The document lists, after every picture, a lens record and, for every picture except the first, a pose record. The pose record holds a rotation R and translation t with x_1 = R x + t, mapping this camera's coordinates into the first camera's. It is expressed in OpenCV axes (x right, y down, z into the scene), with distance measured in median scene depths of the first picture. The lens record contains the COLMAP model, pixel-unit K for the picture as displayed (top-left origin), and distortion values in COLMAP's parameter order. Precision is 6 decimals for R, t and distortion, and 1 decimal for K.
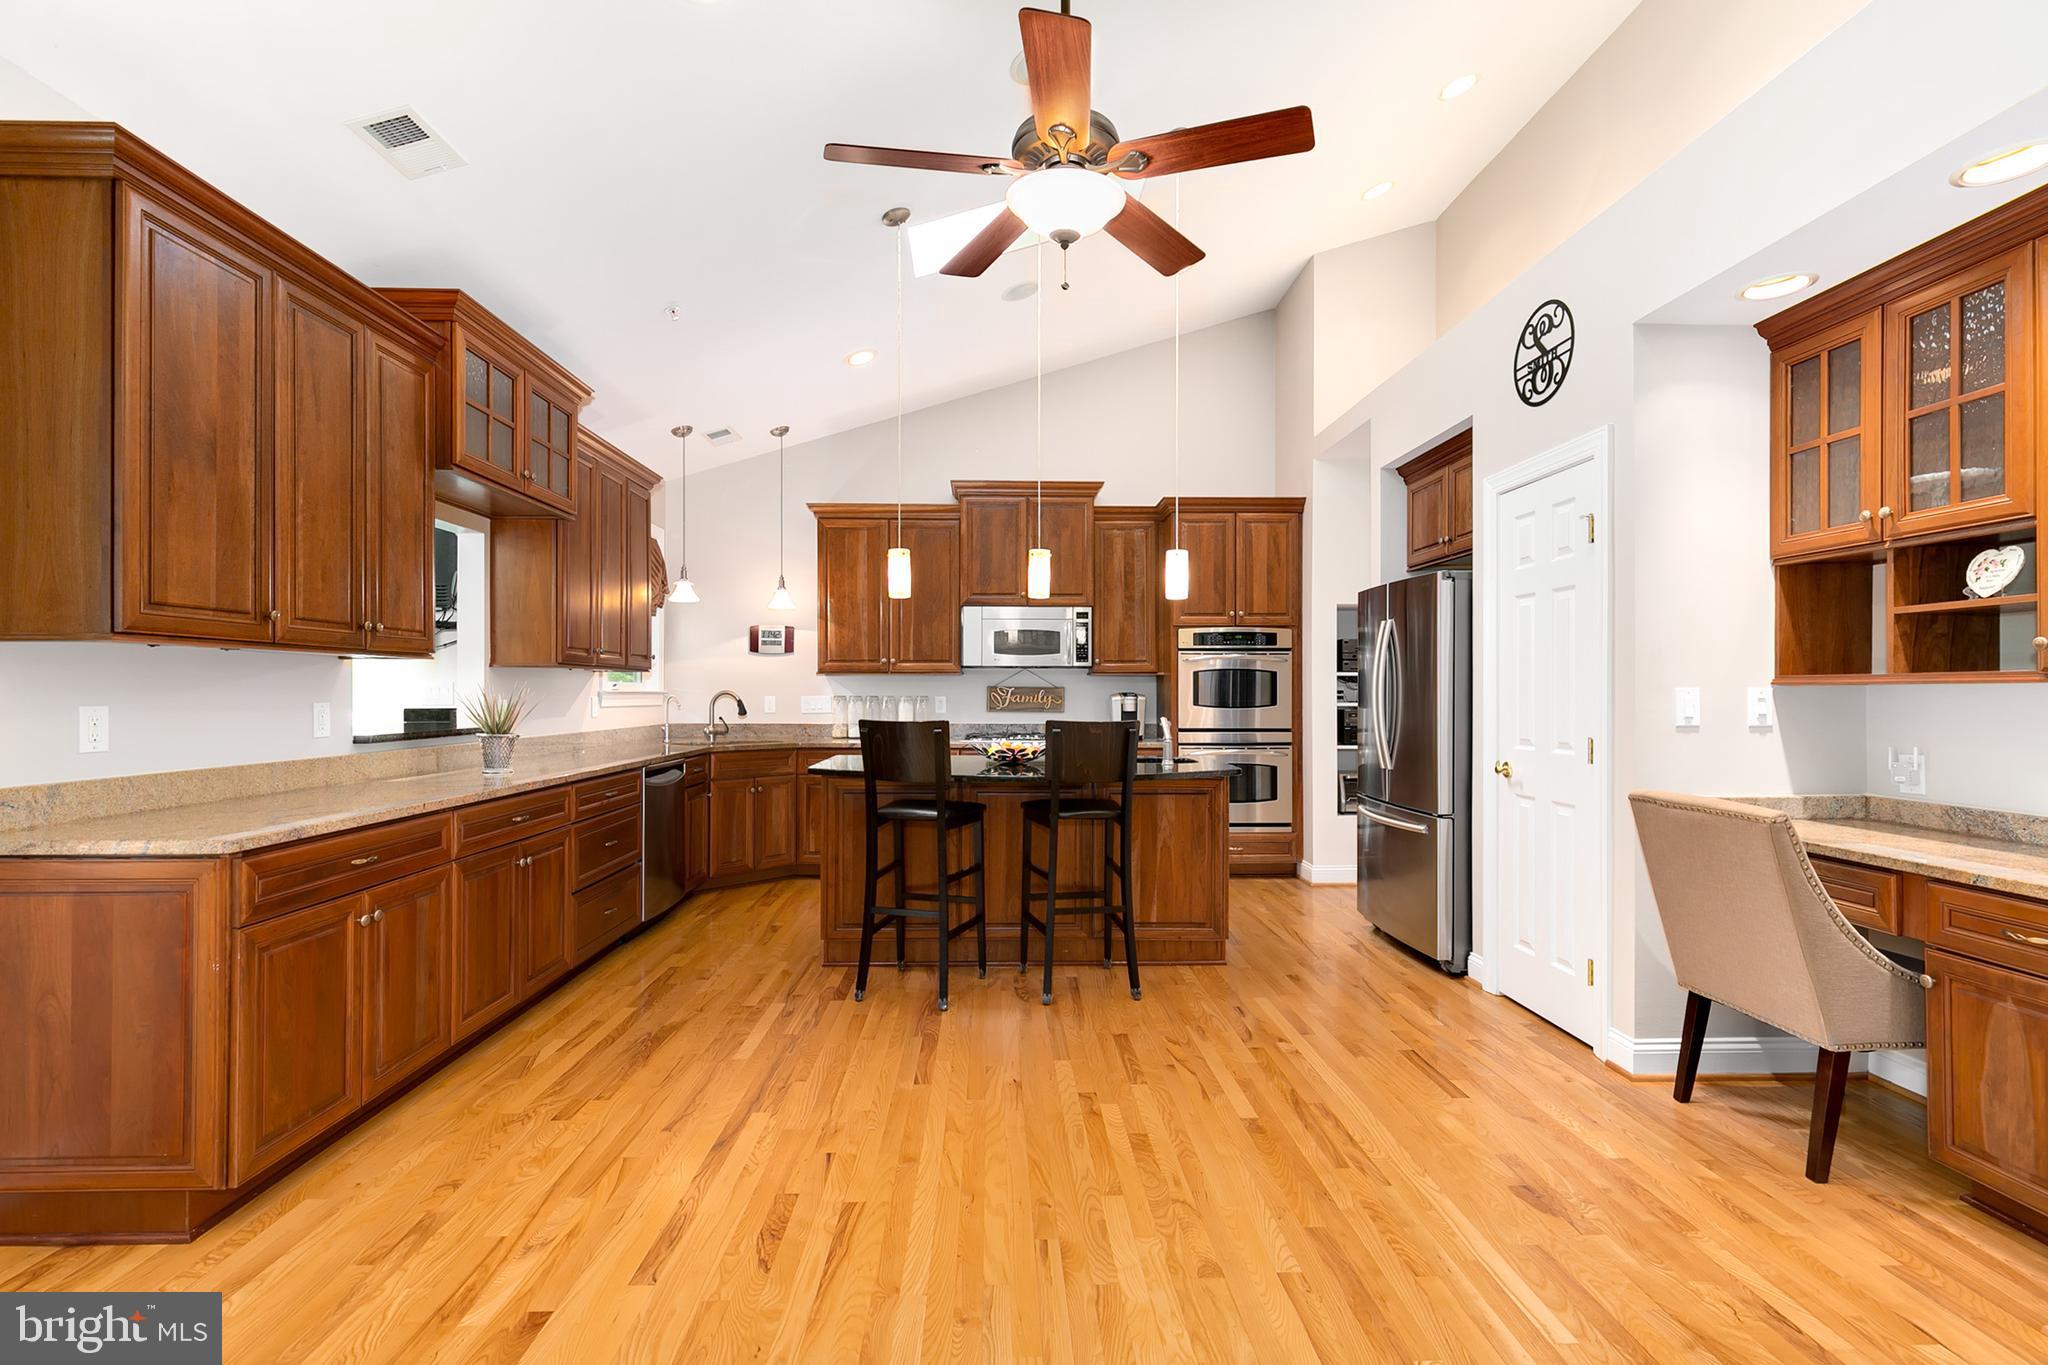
lens RADIAL K [[928.7, 0, 1018.5], [0, 928.7, 687.8], [0, 0, 1]] dist [0.010009, -0.002283]
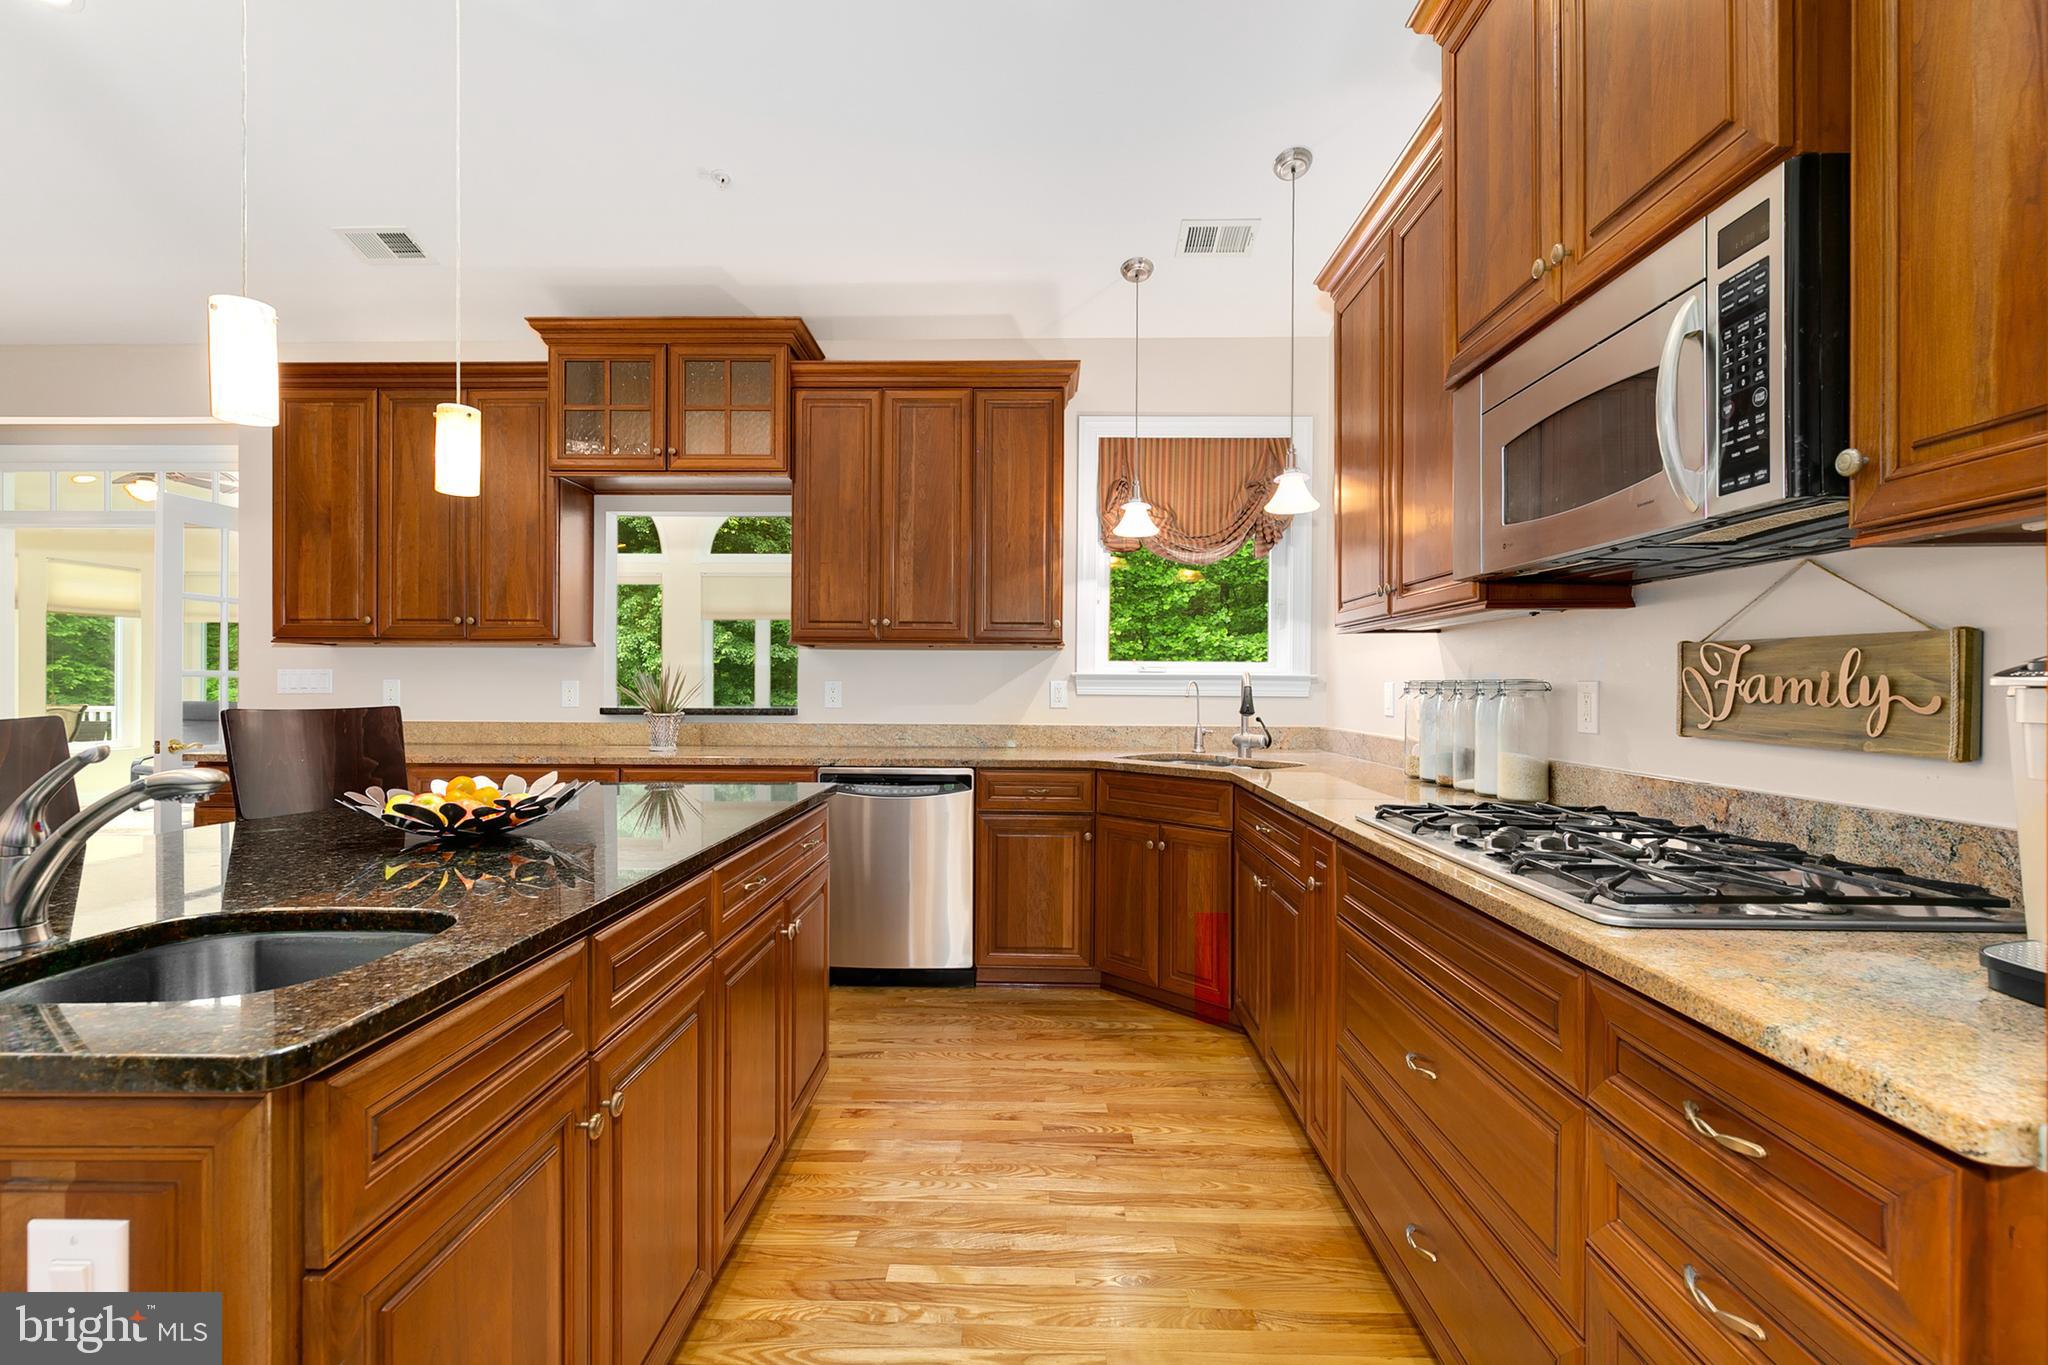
lens RADIAL K [[928.7, 0, 1022.5], [0, 928.7, 687.1], [0, 0, 1]] dist [0.010009, -0.002283]
pose [[-0.053995, 0.001523, -0.998540, 0.461598], [-0.000255, 0.999999, 0.001539, 0.020386], [0.998541, 0.000337, -0.053995, 1.519737]]
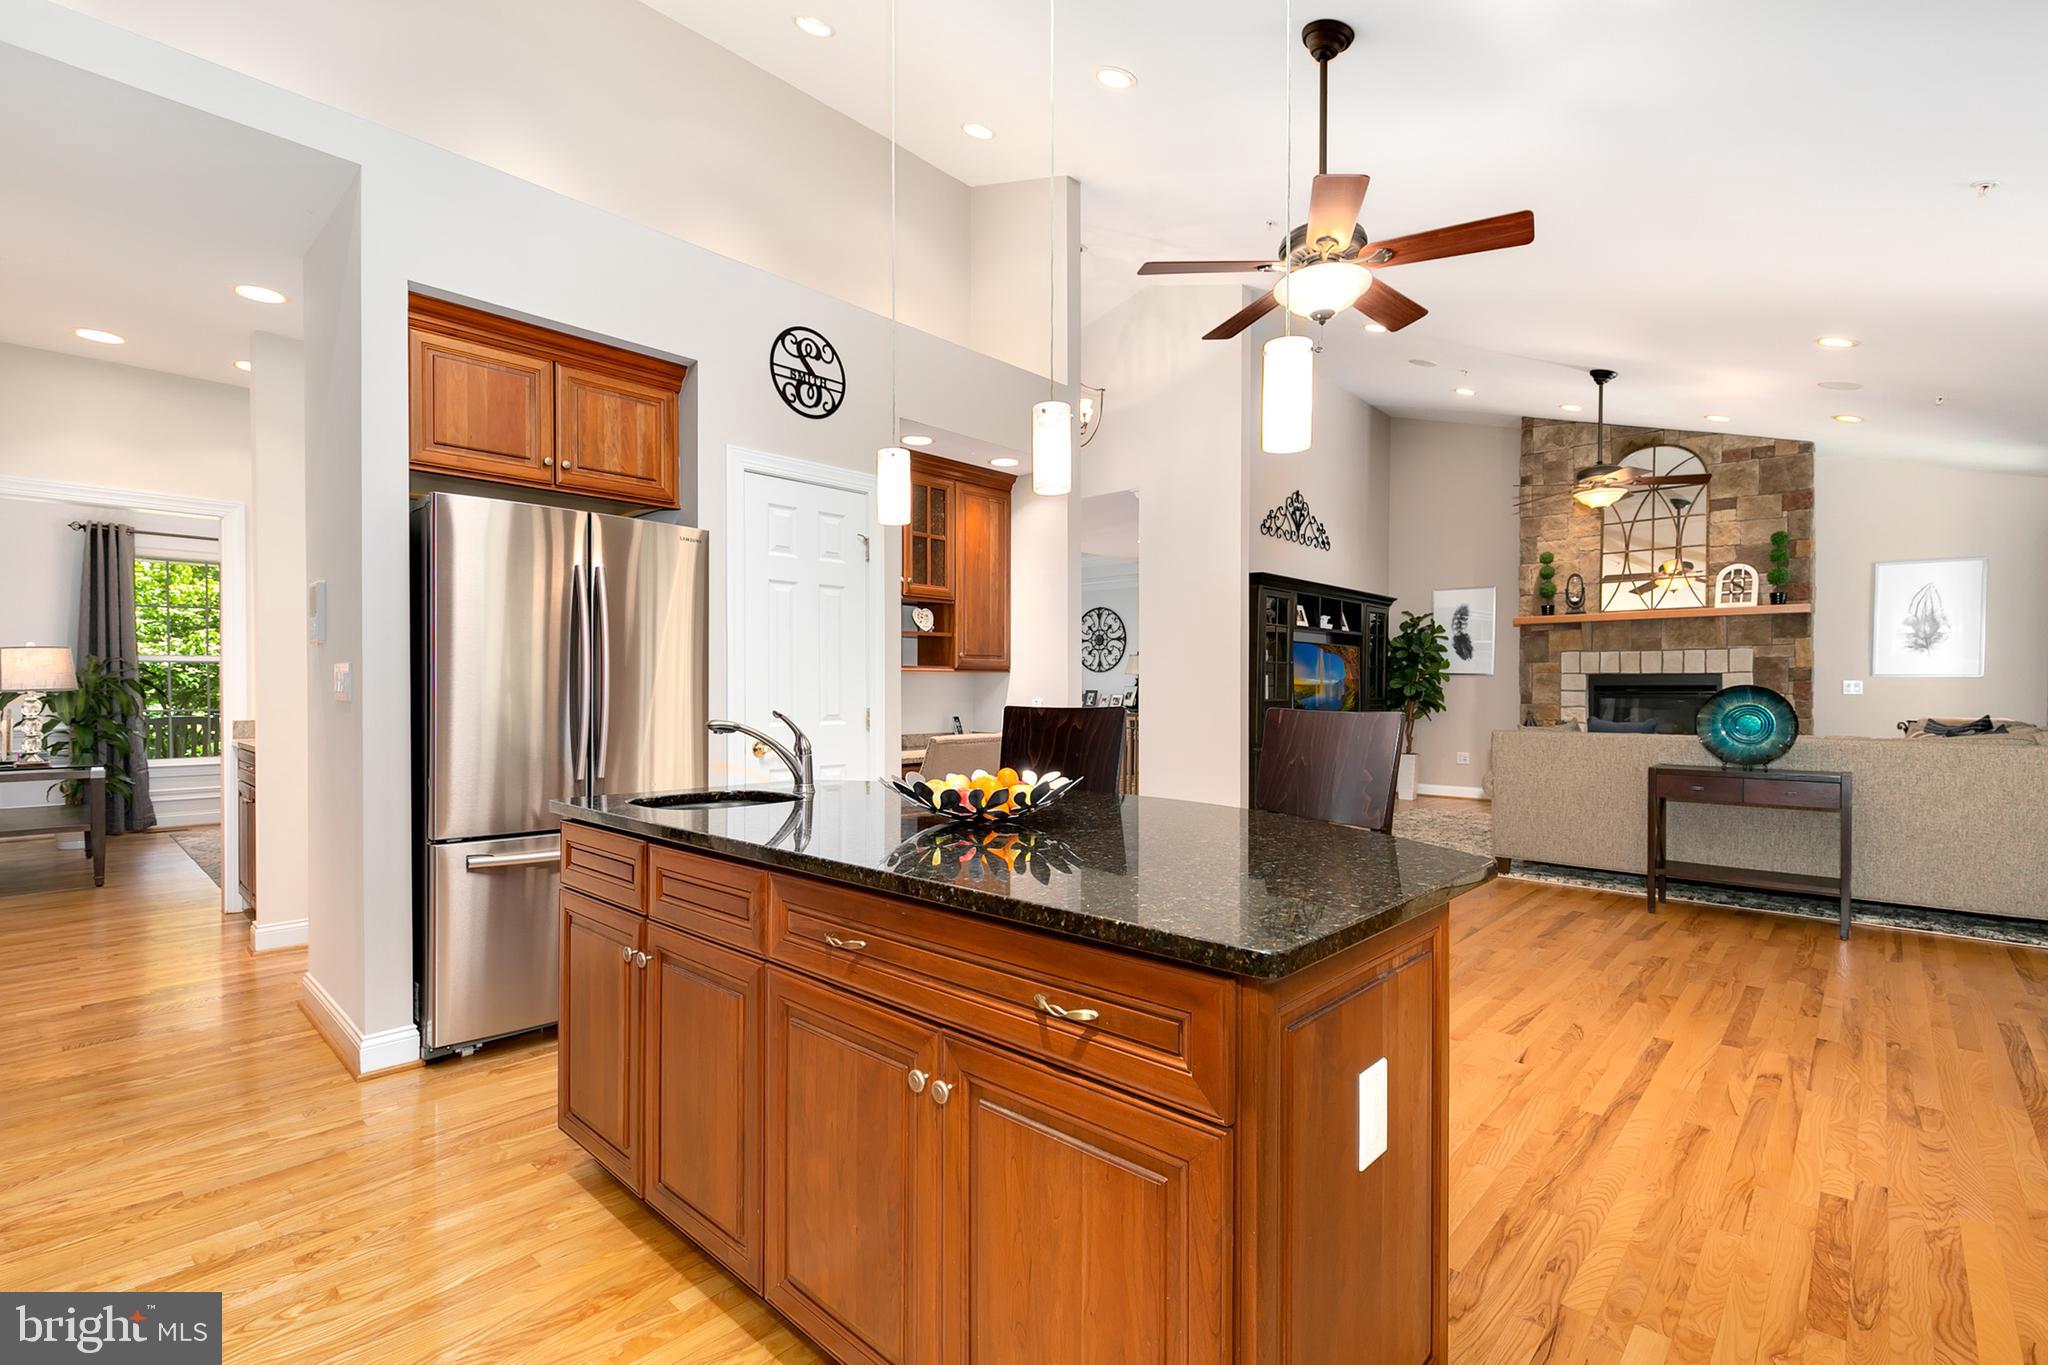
lens RADIAL K [[928.7, 0, 1011.2], [0, 928.7, 694.8], [0, 0, 1]] dist [0.010009, -0.002283]
pose [[-0.709338, -0.007824, 0.704825, -0.393832], [-0.005198, 0.999969, 0.005869, 0.022504], [-0.704850, 0.000499, -0.709356, 1.573318]]
